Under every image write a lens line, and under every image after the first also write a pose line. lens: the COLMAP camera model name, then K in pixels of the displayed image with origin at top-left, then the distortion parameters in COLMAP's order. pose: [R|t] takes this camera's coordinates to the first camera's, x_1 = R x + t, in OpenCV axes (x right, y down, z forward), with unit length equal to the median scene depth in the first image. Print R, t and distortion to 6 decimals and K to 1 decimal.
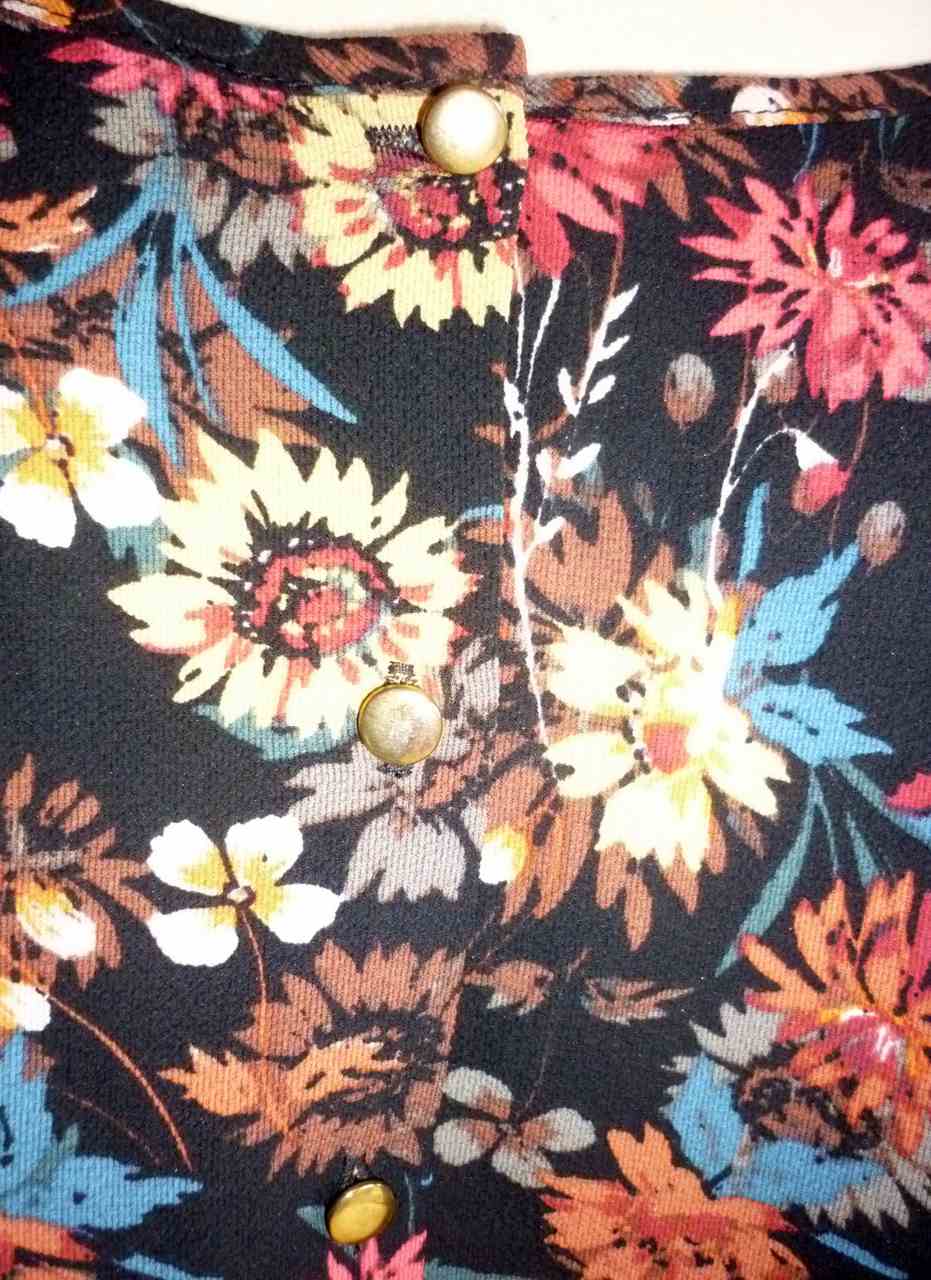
lens RADIAL K [[1320.1, 0, 433.4], [0, 1320.1, 639.5], [0, 0, 1]] dist [-0.117445, 0.135657]
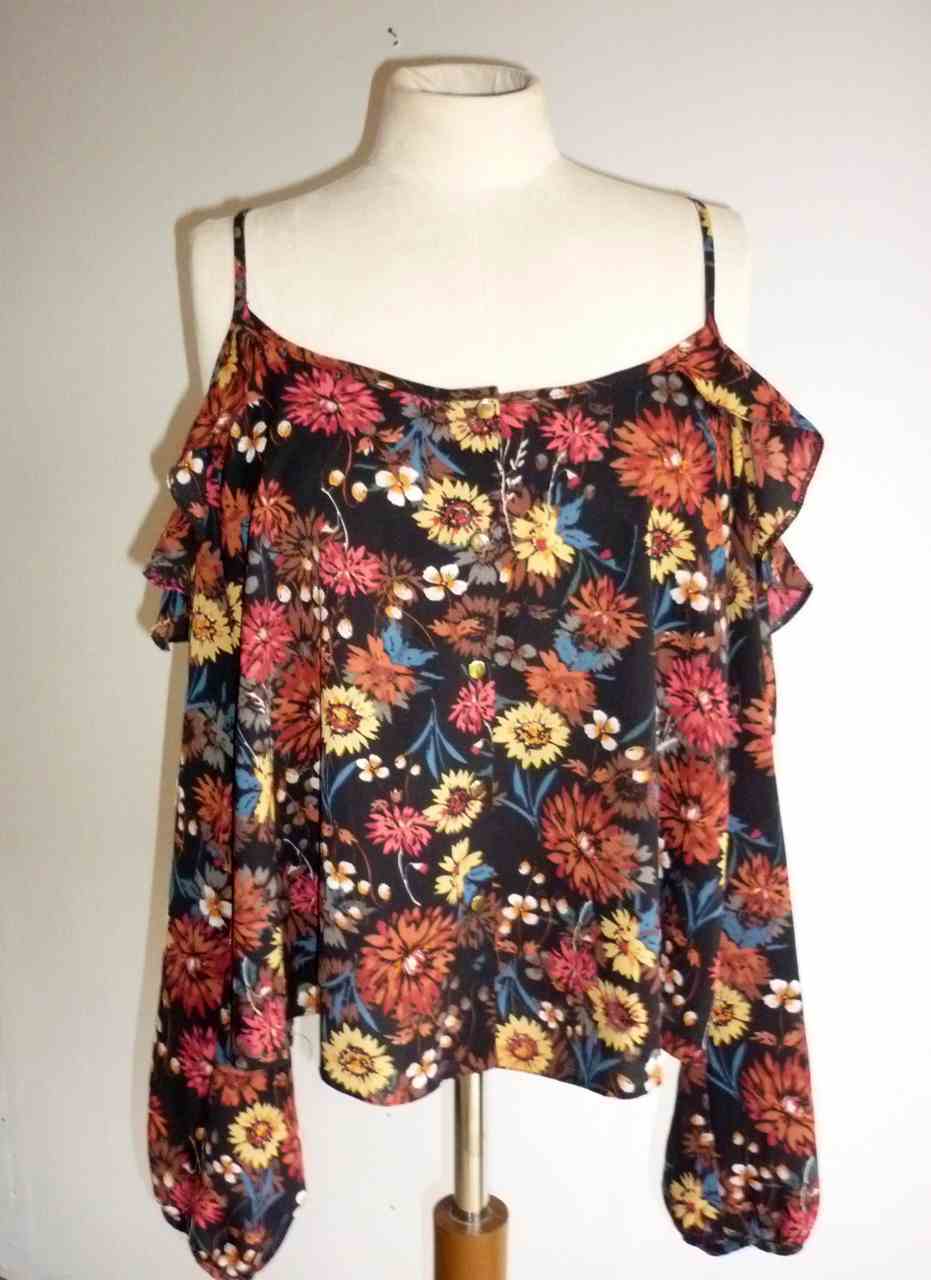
lens RADIAL K [[1320.1, 0, 433.4], [0, 1320.1, 639.5], [0, 0, 1]] dist [-0.117445, 0.135657]
pose [[0.993969, -0.058273, -0.092897, 0.209835], [0.051195, 0.995728, -0.076836, 0.705984], [0.096978, 0.071617, 0.992707, -3.296243]]
